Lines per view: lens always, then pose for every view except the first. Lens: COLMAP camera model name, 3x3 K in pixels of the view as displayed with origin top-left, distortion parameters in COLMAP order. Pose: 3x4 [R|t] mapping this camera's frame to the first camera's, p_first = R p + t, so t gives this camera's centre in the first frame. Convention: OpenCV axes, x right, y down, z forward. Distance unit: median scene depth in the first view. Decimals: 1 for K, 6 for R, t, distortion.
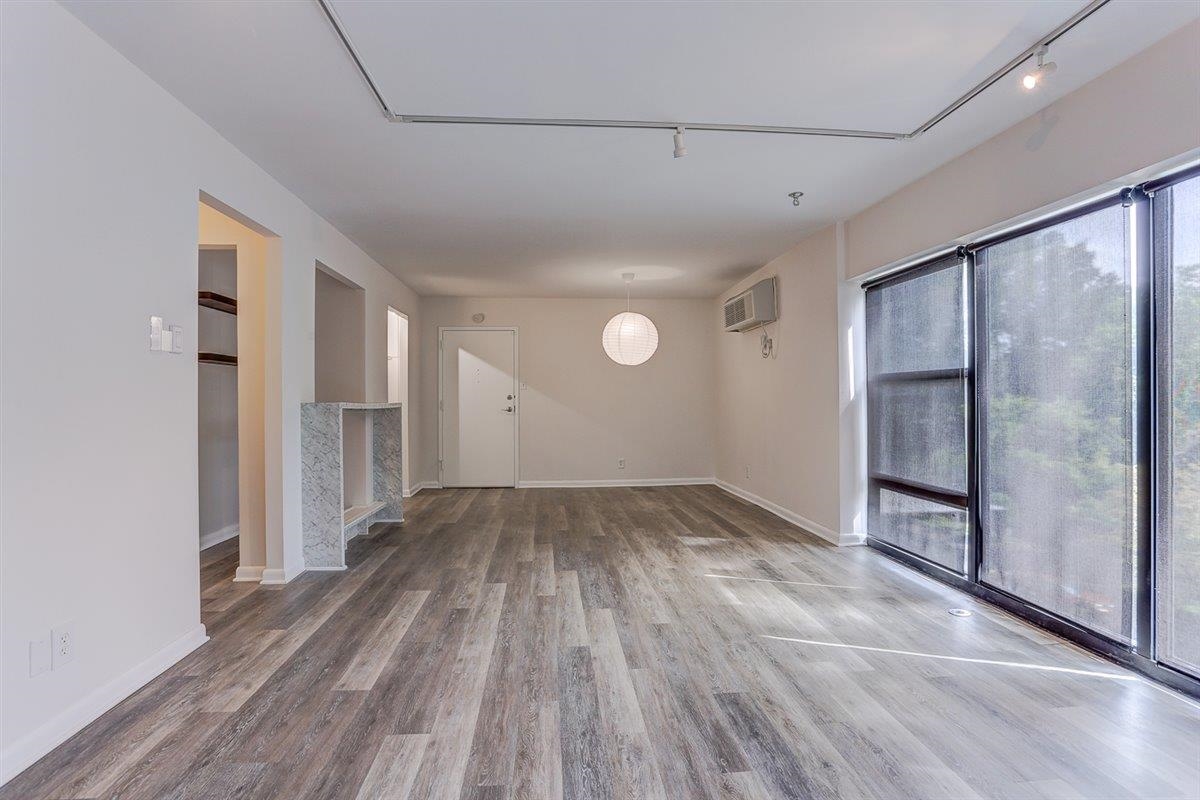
lens RADIAL K [[604.7, 0, 607.4], [0, 604.7, 402.7], [0, 0, 1]] dist [-0.067696, 0.037512]
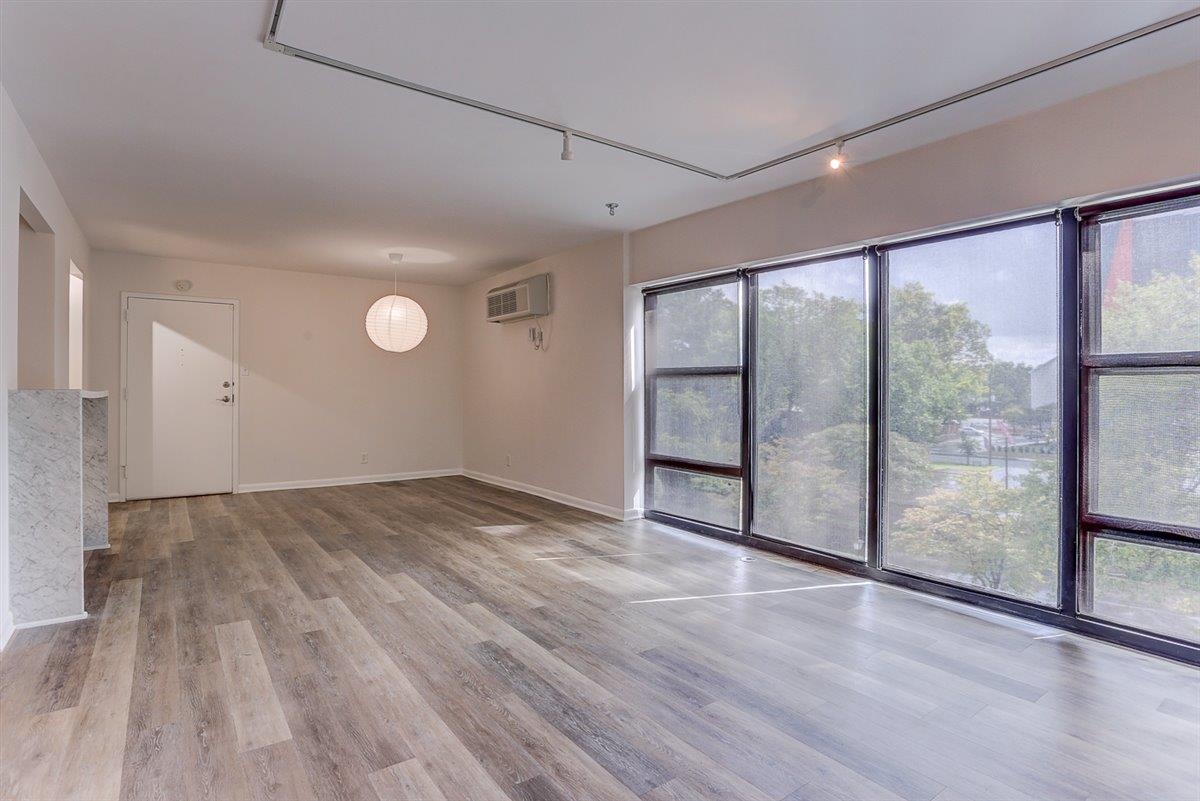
lens RADIAL K [[611.6, 0, 625.0], [0, 611.6, 391.9], [0, 0, 1]] dist [-0.065611, 0.032175]
pose [[0.848151, 0.006039, 0.529720, -0.278283], [-0.005593, 0.999981, -0.002446, 0.000448], [-0.529725, -0.000888, 0.848169, 0.031175]]
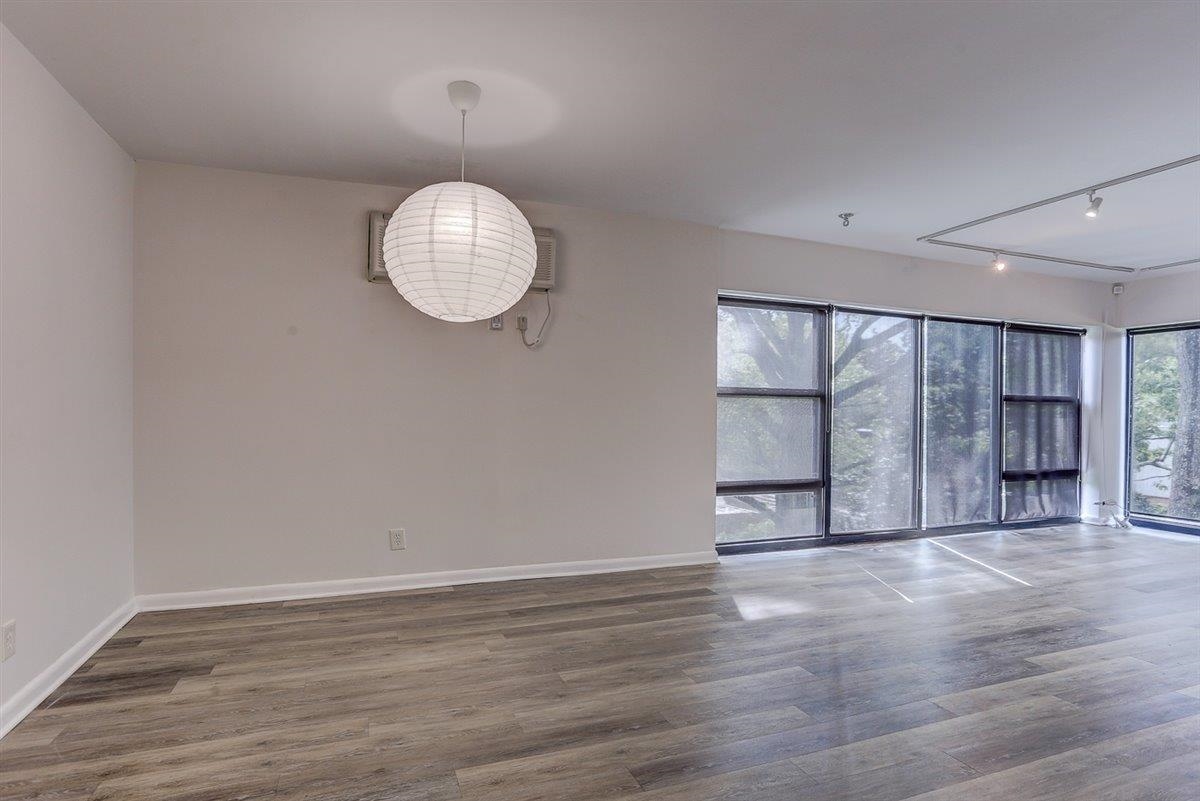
lens RADIAL K [[586.3, 0, 629.2], [0, 586.3, 423.9], [0, 0, 1]] dist [-0.057878, 0.026230]
pose [[-0.232319, -0.016267, 0.972504, -0.625308], [-0.000318, 0.999861, 0.016648, -0.000932], [-0.972640, 0.003558, -0.232292, 1.719441]]
